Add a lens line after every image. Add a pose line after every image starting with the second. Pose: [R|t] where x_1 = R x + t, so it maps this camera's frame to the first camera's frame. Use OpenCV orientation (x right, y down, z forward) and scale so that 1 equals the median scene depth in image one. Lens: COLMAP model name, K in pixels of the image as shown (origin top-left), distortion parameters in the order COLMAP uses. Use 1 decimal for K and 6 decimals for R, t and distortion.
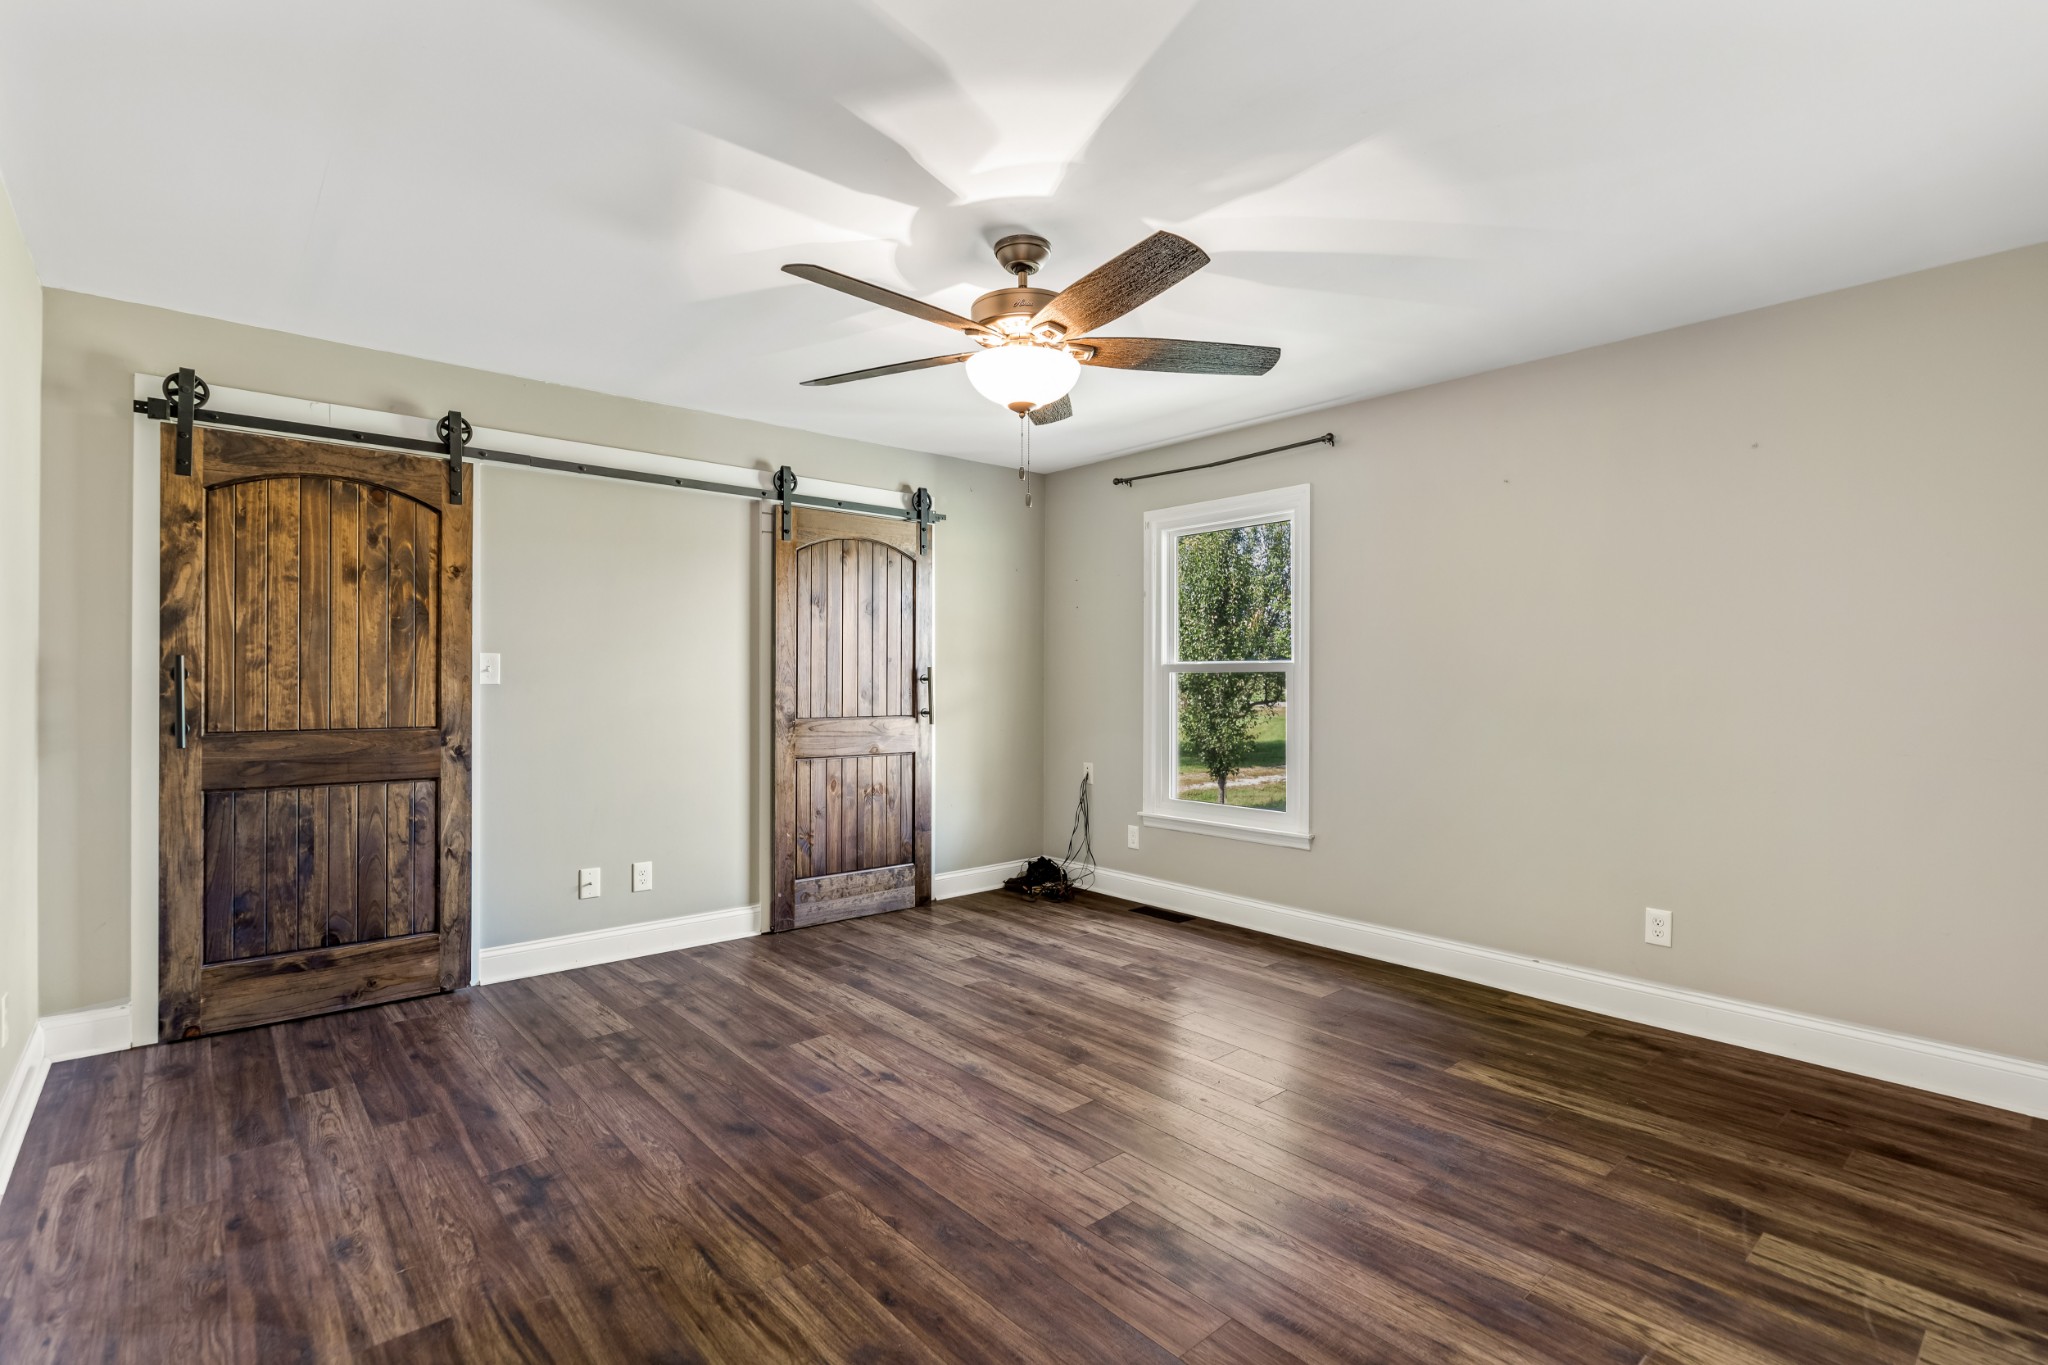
lens RADIAL K [[923.0, 0, 1028.1], [0, 923.0, 681.1], [0, 0, 1]] dist [0.007997, -0.001713]
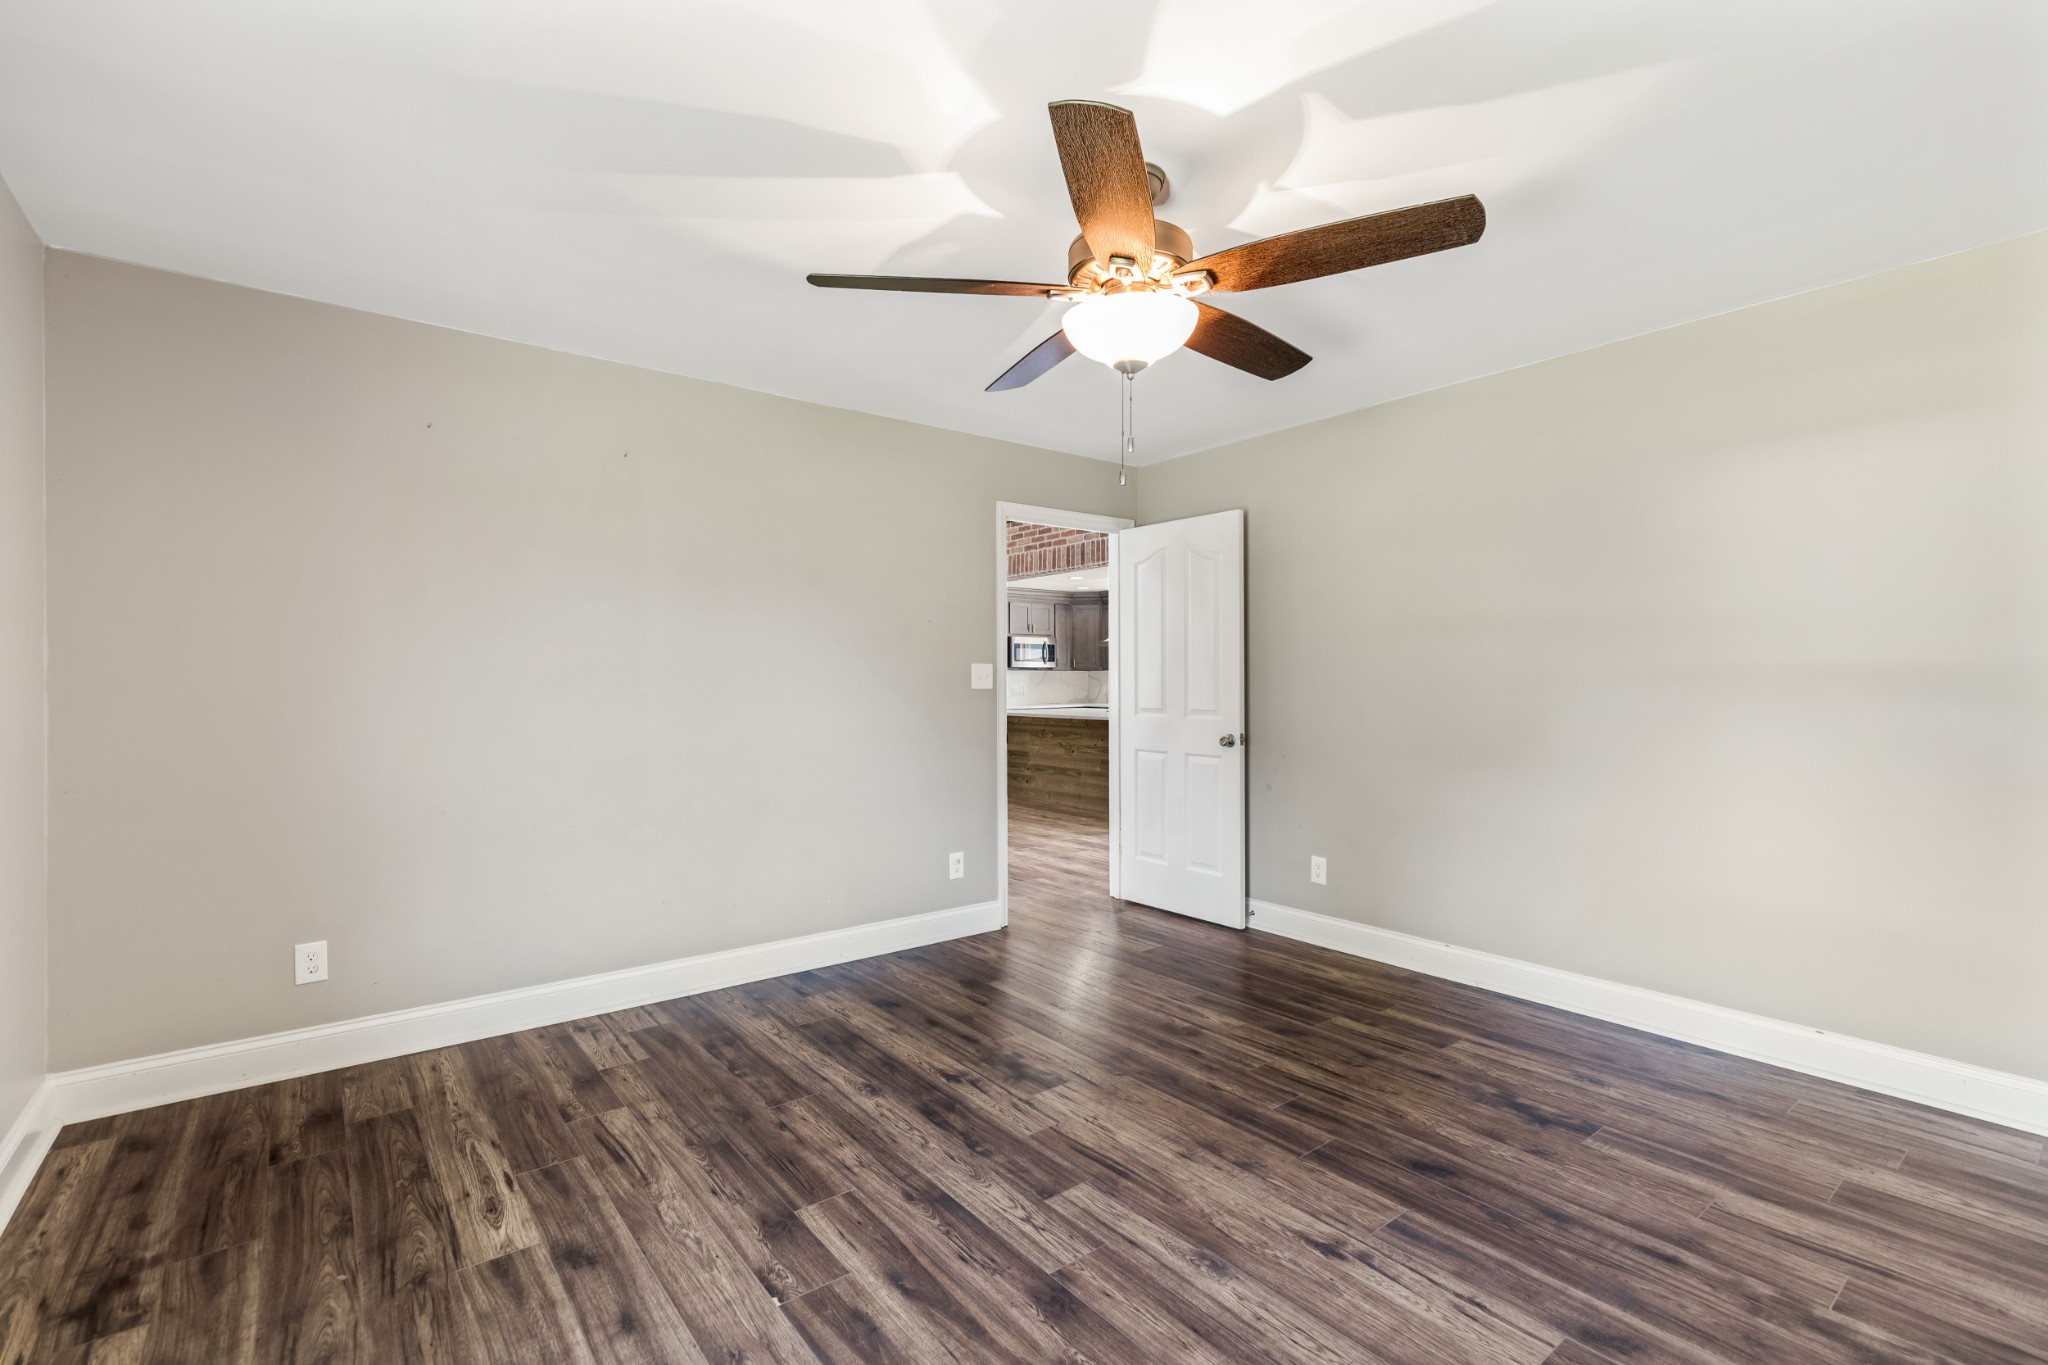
lens RADIAL K [[923.0, 0, 1020.5], [0, 923.0, 679.0], [0, 0, 1]] dist [0.007997, -0.001713]
pose [[-0.998243, 0.000051, 0.059253, 0.050315], [0.000157, 0.999998, 0.001793, -0.010868], [-0.059253, 0.001799, -0.998241, 2.070450]]
